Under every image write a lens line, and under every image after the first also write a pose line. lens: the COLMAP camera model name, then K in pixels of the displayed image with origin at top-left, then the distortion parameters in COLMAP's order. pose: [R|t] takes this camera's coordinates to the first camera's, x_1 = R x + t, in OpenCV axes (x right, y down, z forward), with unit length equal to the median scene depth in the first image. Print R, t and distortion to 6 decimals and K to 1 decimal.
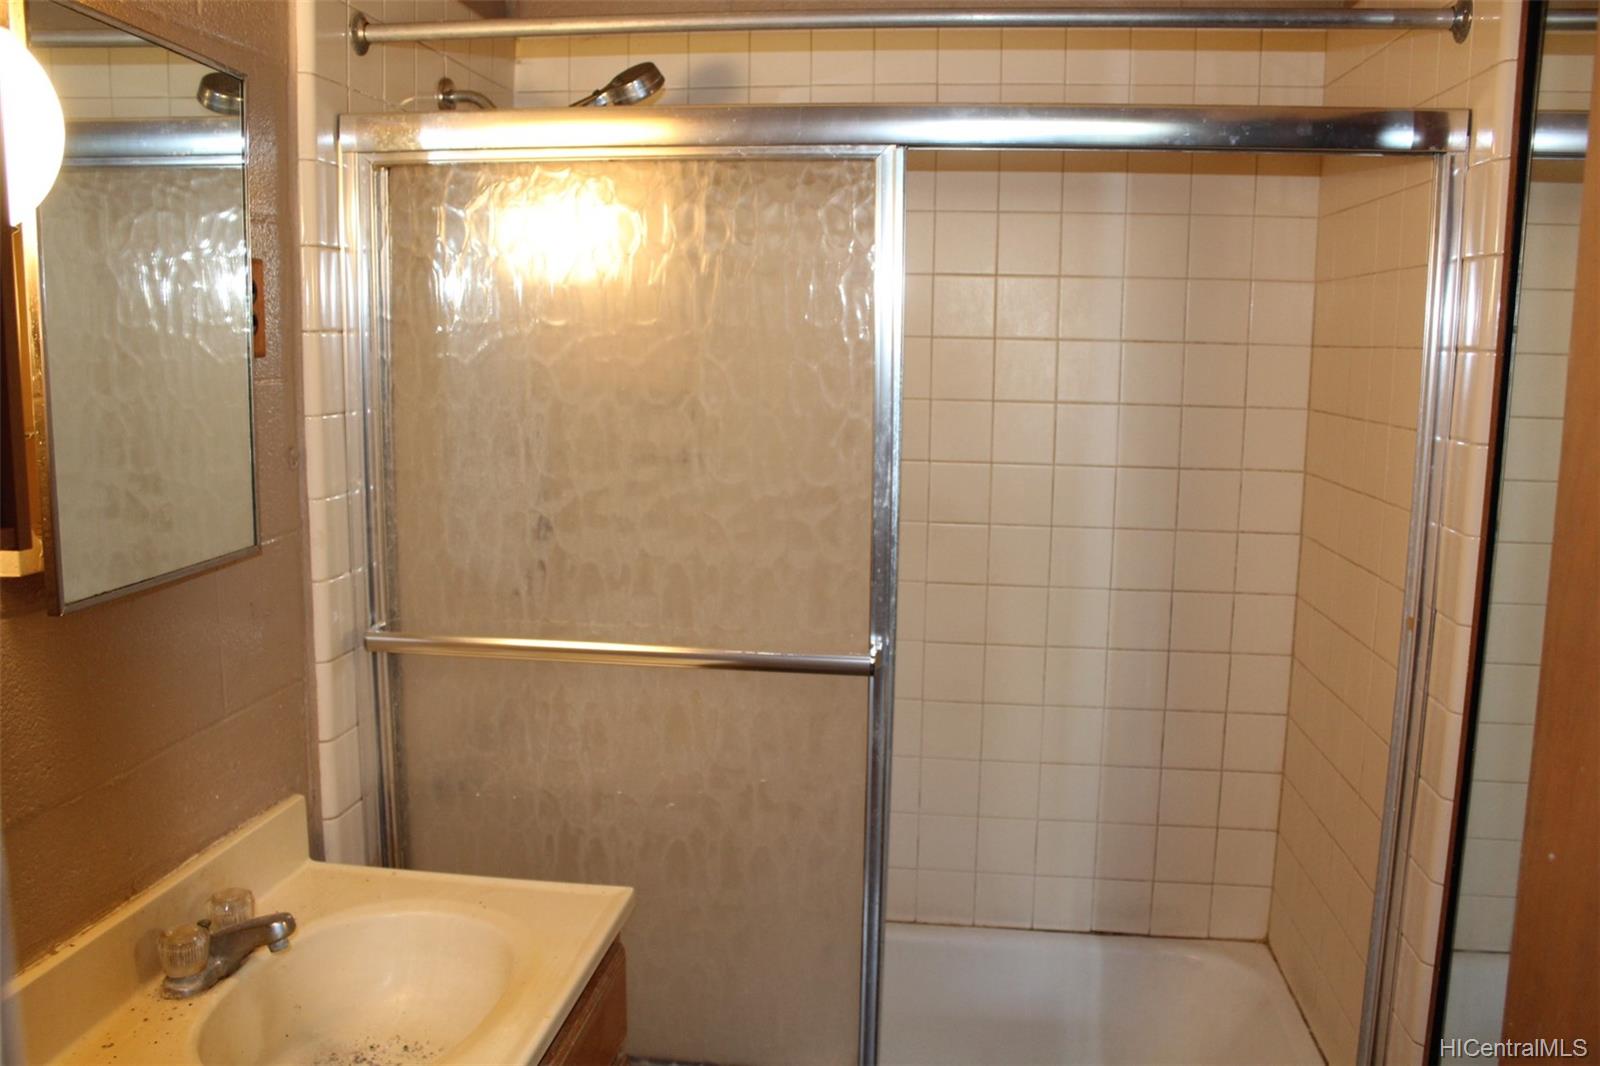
lens RADIAL K [[1339.2, 0, 800.0], [0, 1339.2, 533.0], [0, 0, 1]] dist [-0.181206, 0.152038]
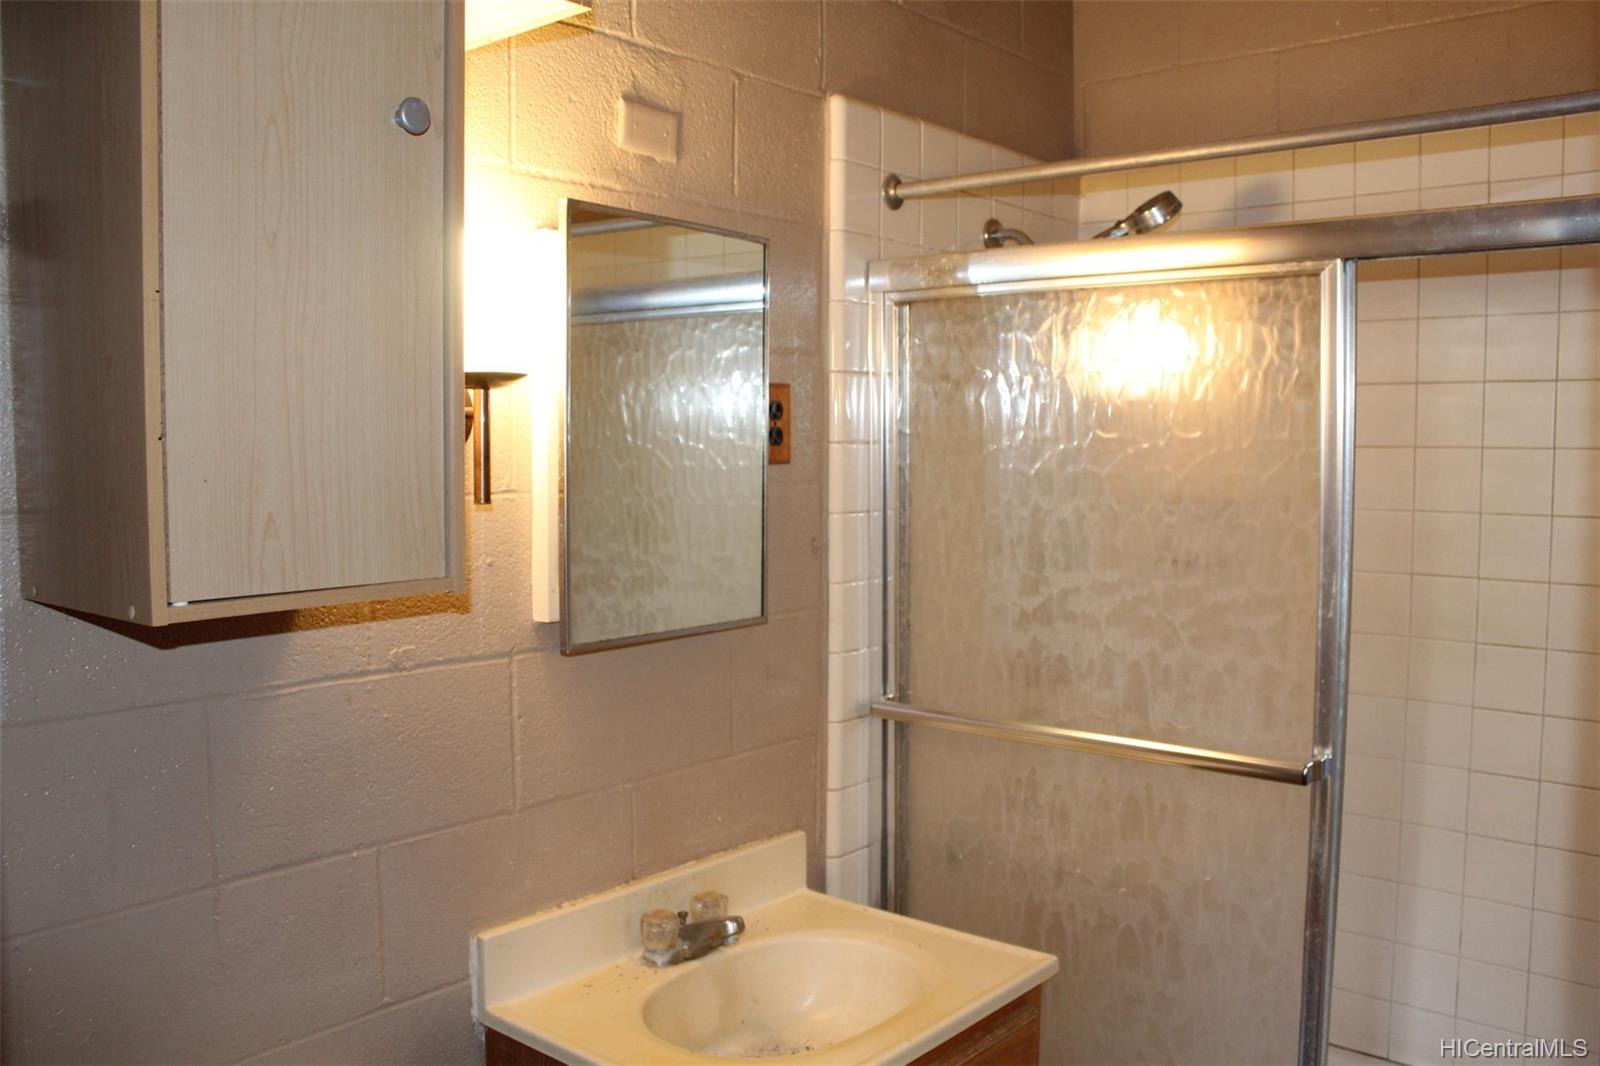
lens RADIAL K [[1339.2, 0, 800.0], [0, 1339.2, 533.0], [0, 0, 1]] dist [-0.181206, 0.152038]
pose [[0.838954, 0.026506, -0.543556, 0.251947], [-0.071440, 0.995534, -0.061720, 0.005666], [0.539492, 0.090612, 0.837101, -0.034594]]
